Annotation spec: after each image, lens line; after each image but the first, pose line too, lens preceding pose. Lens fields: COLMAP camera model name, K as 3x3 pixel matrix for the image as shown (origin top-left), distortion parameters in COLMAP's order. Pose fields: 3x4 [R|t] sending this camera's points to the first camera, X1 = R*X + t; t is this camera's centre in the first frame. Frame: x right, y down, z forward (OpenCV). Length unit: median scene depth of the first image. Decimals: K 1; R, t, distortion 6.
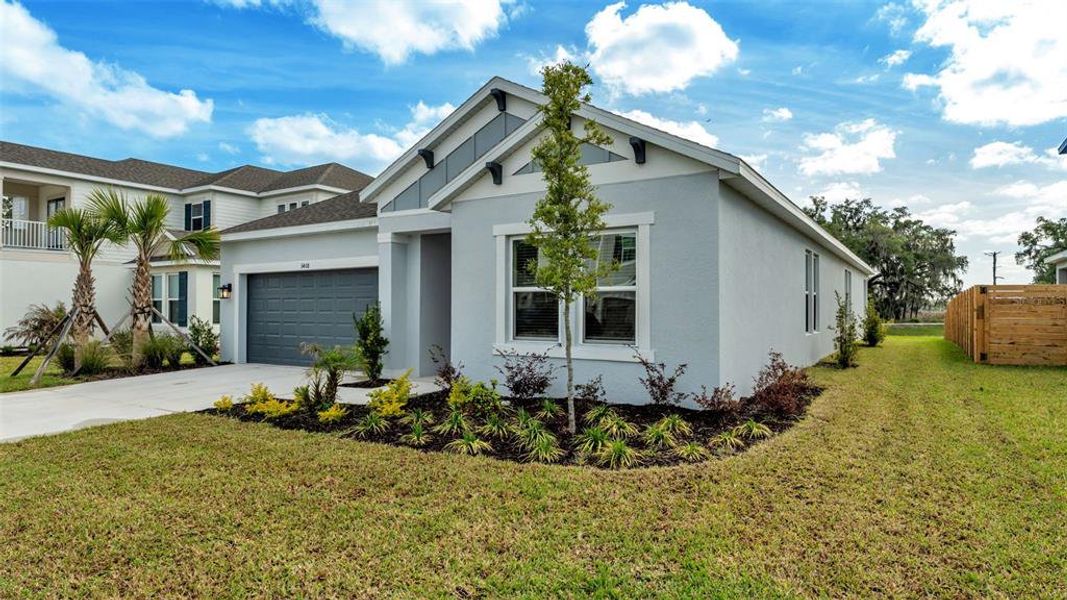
lens RADIAL K [[617.5, 0, 534.7], [0, 617.5, 302.1], [0, 0, 1]] dist [0.007314, 0.000704]
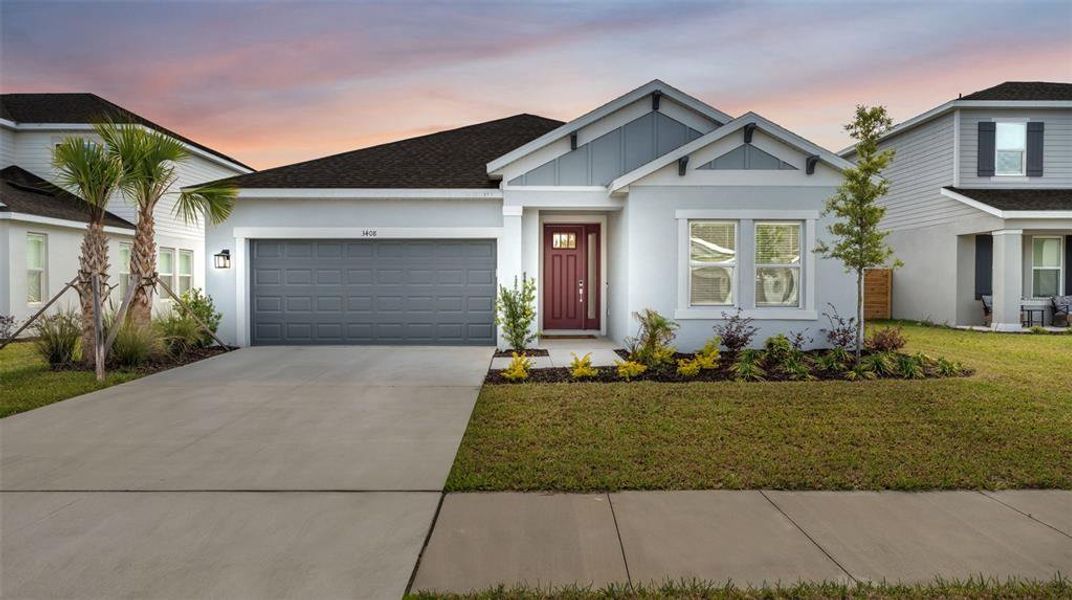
lens RADIAL K [[620.4, 0, 537.9], [0, 620.4, 297.5], [0, 0, 1]] dist [0.007314, 0.000704]
pose [[0.834773, -0.006707, 0.550553, -1.203881], [-0.006224, 0.999747, 0.021617, 0.025770], [-0.550559, -0.021472, 0.834520, 0.188323]]
